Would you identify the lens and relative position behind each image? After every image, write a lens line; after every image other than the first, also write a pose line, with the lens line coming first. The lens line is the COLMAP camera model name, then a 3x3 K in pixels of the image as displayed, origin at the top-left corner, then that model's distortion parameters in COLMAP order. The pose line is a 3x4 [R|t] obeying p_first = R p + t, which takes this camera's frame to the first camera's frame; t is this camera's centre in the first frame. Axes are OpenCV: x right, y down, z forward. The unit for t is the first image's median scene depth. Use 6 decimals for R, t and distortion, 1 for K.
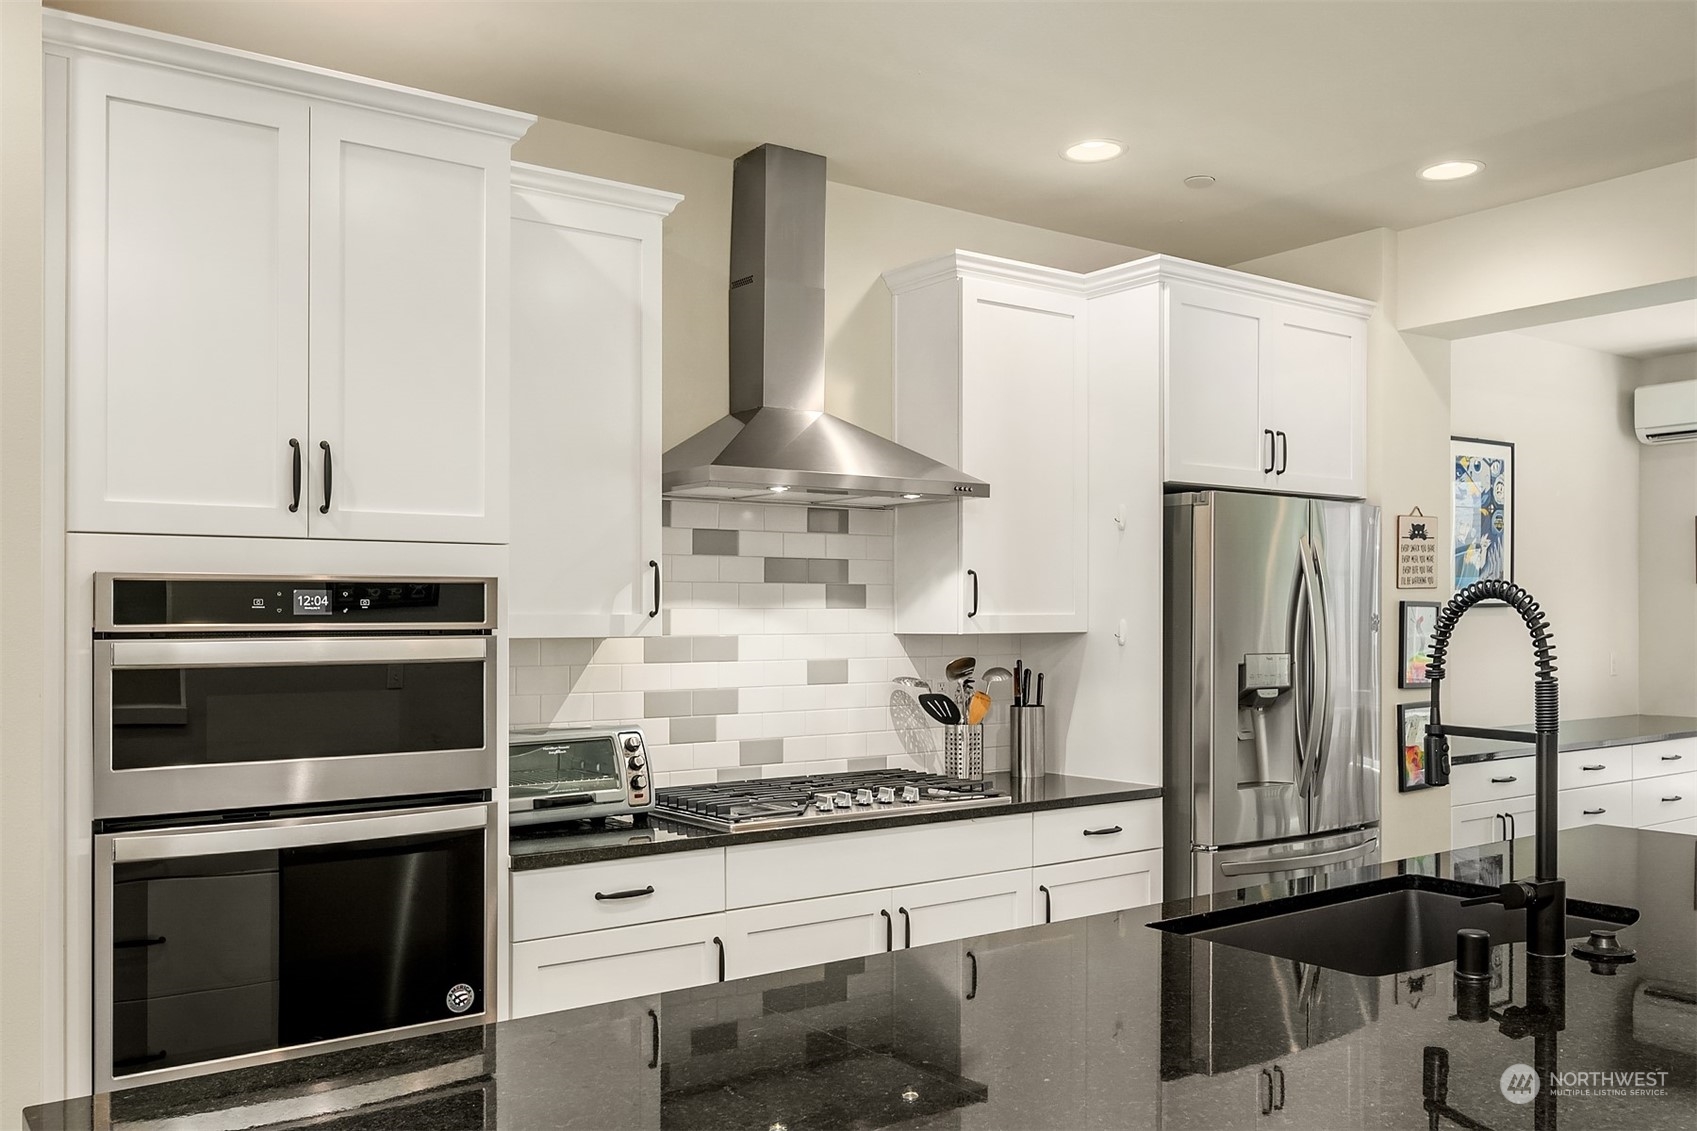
lens RADIAL K [[1409.0, 0, 859.4], [0, 1409.0, 611.0], [0, 0, 1]] dist [-0.004004, -0.000741]
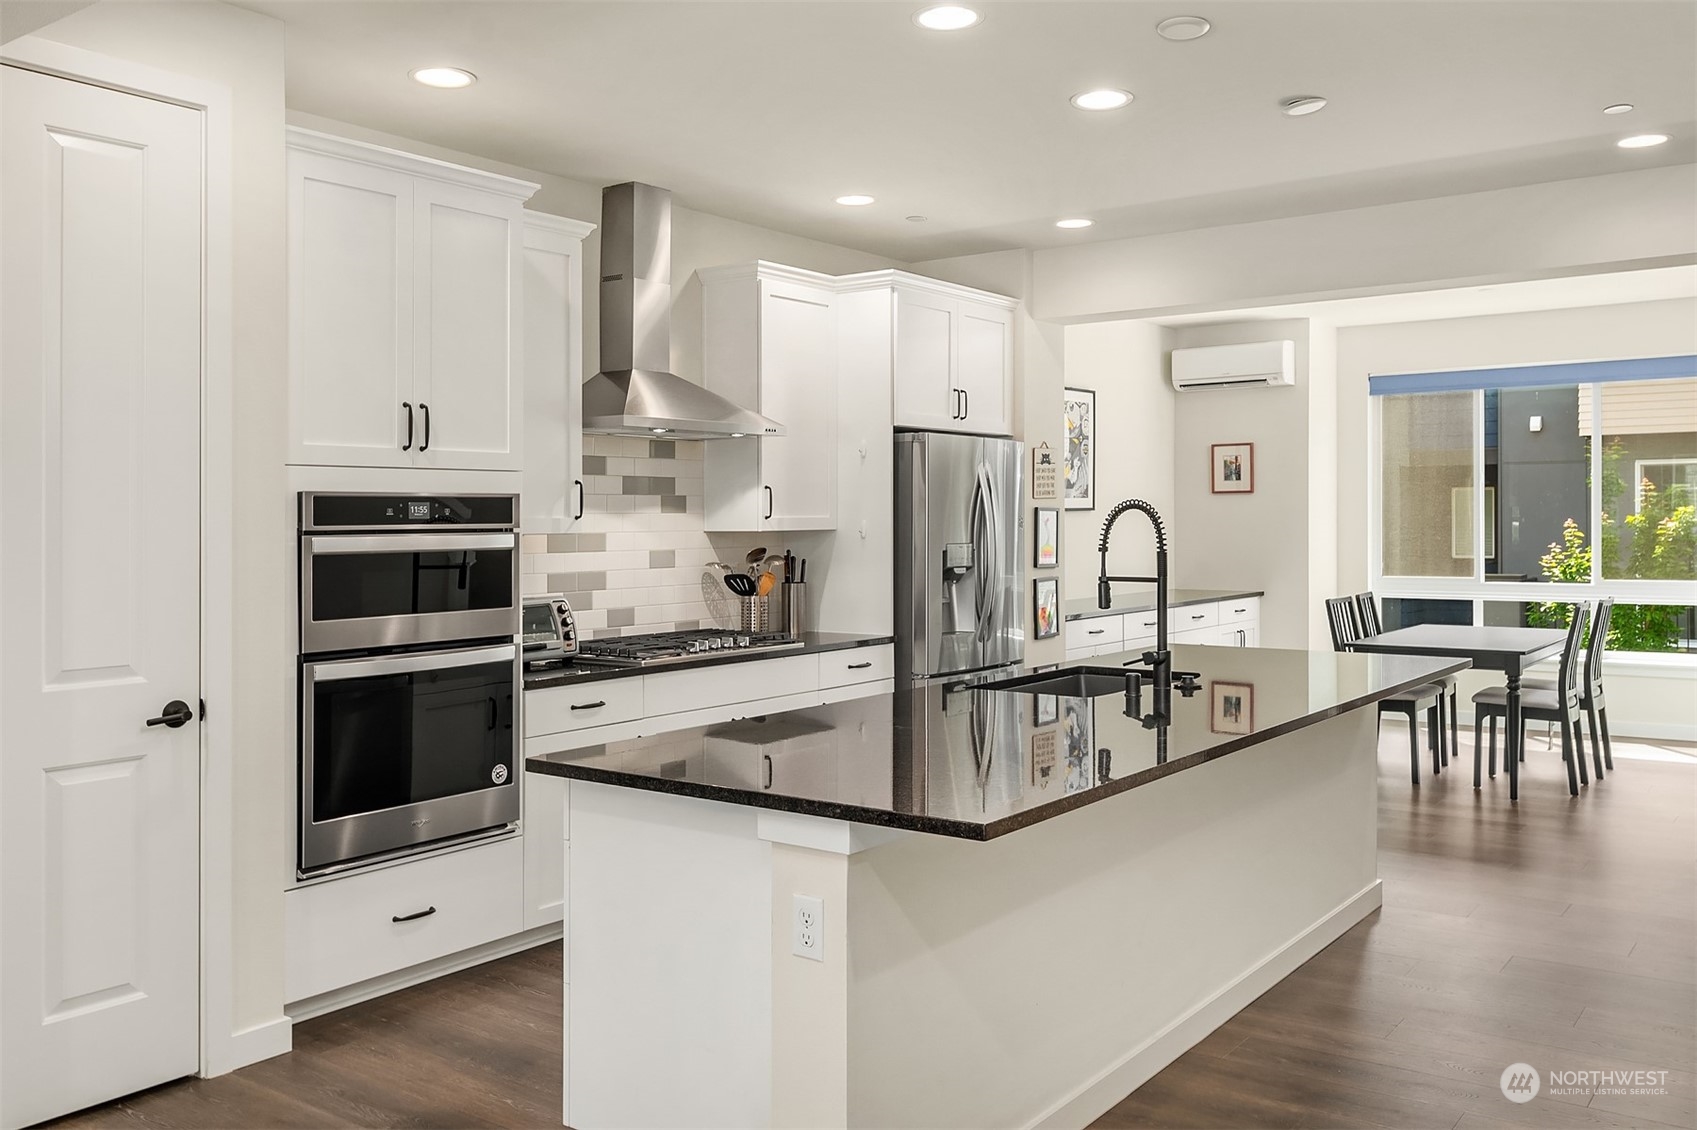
lens RADIAL K [[1419.6, 0, 858.7], [0, 1419.6, 510.5], [0, 0, 1]] dist [-0.003289, -0.000561]
pose [[0.955151, -0.000772, 0.296119, -0.250546], [0.001087, 0.999999, -0.000898, -0.002880], [-0.296118, 0.001180, 0.955151, -0.383902]]
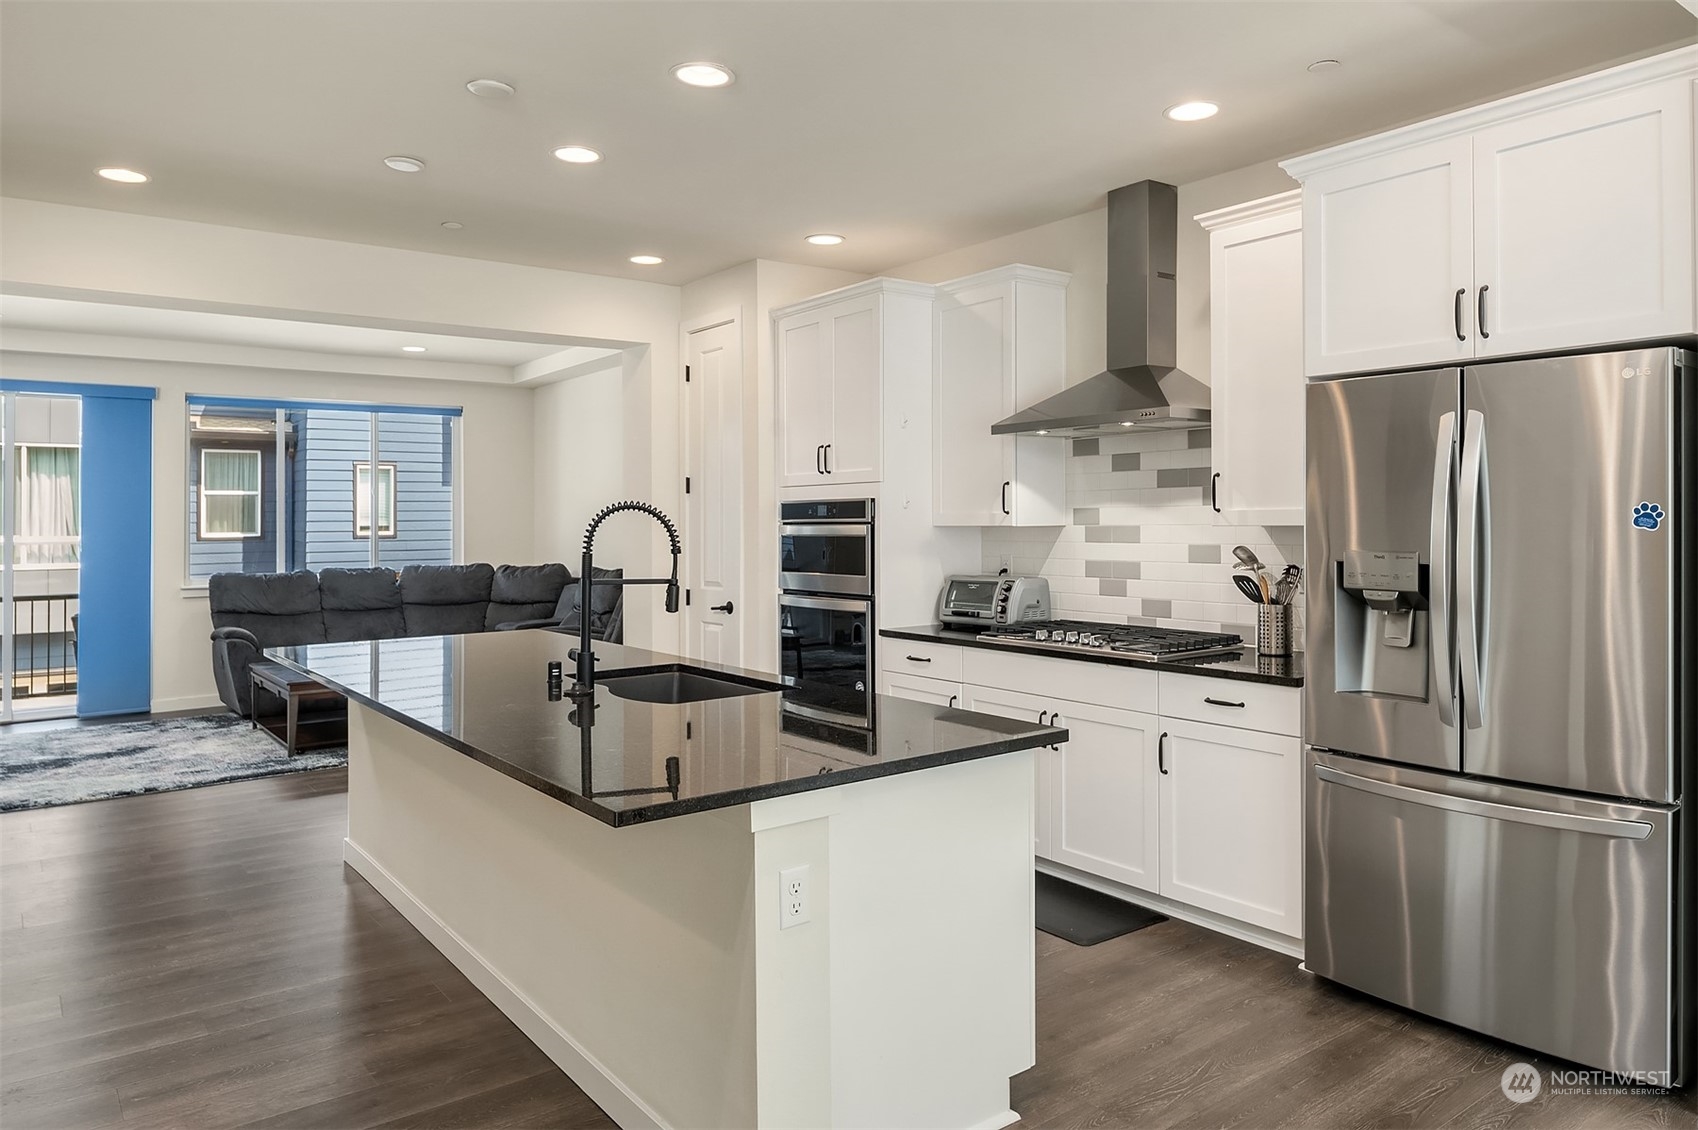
lens RADIAL K [[1110.1, 0, 851.3], [0, 1110.1, 510.1], [0, 0, 1]] dist [-0.000806, -0.003469]
pose [[0.021385, -0.004168, -0.999763, 1.001116], [0.017101, 0.999847, -0.003803, 0.000963], [0.999625, -0.017016, 0.021453, 0.653059]]
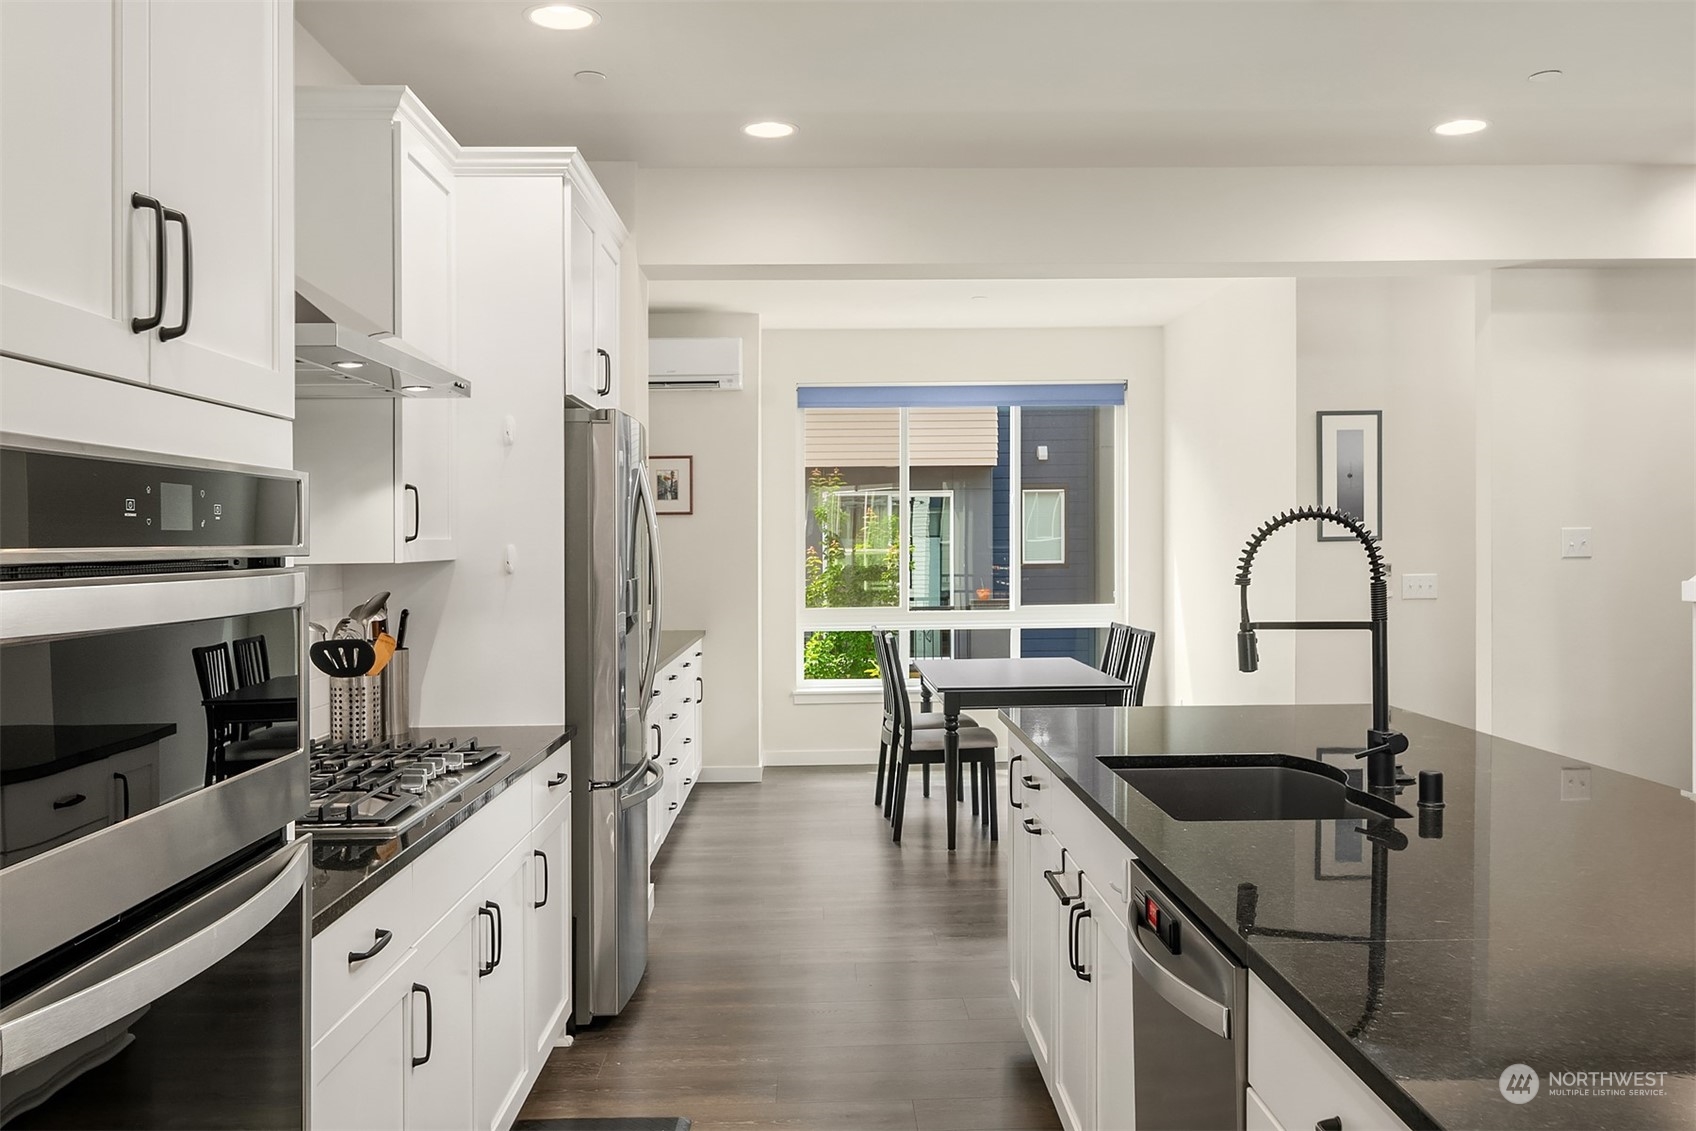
lens RADIAL K [[1426.1, 0, 848.0], [0, 1426.1, 565.5], [0, 0, 1]] dist [-0.001176, -0.000586]
pose [[0.577151, -0.014982, 0.816500, -0.441135], [0.002375, 0.999858, 0.016668, 0.004854], [-0.816634, -0.007681, 0.577105, 0.306920]]
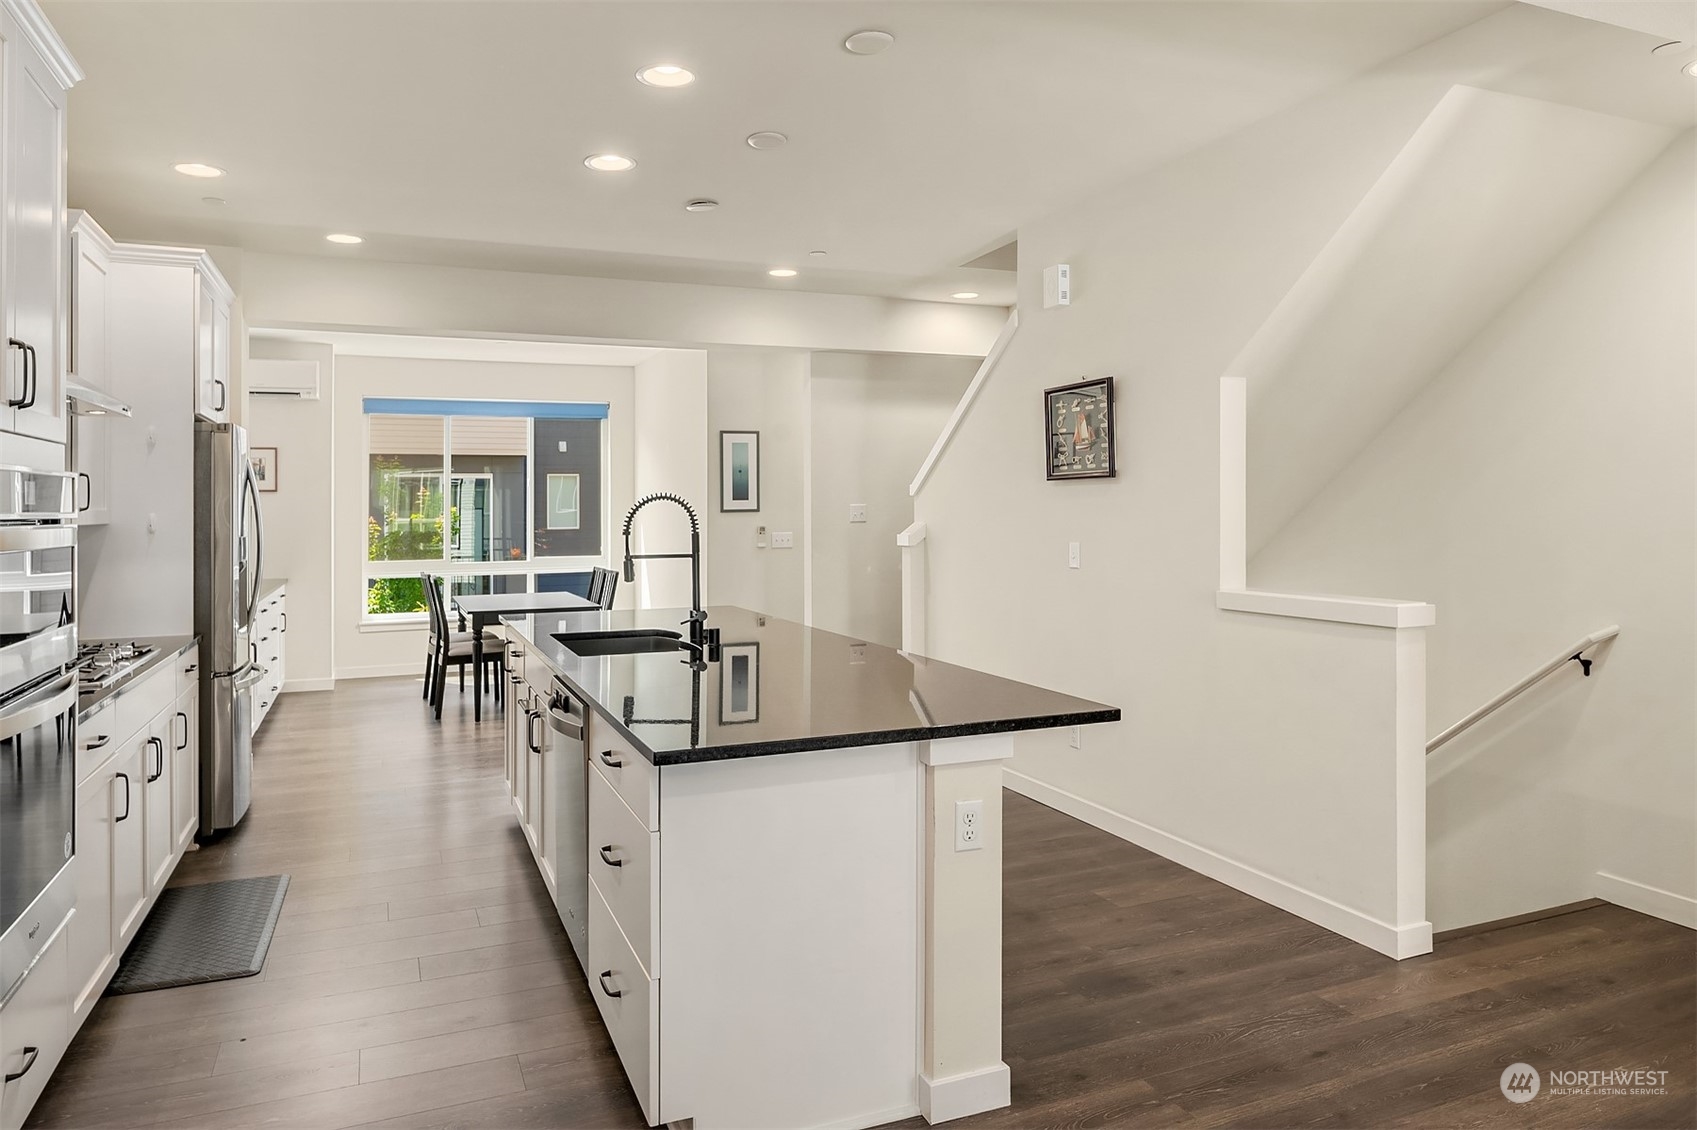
lens RADIAL K [[1109.5, 0, 850.8], [0, 1109.5, 510.2], [0, 0, 1]] dist [-0.000806, -0.003469]
pose [[0.233515, 0.001605, 0.972352, -0.685924], [0.001506, 0.999997, -0.002013, 0.006177], [-0.972352, 0.001934, 0.233512, 0.123064]]
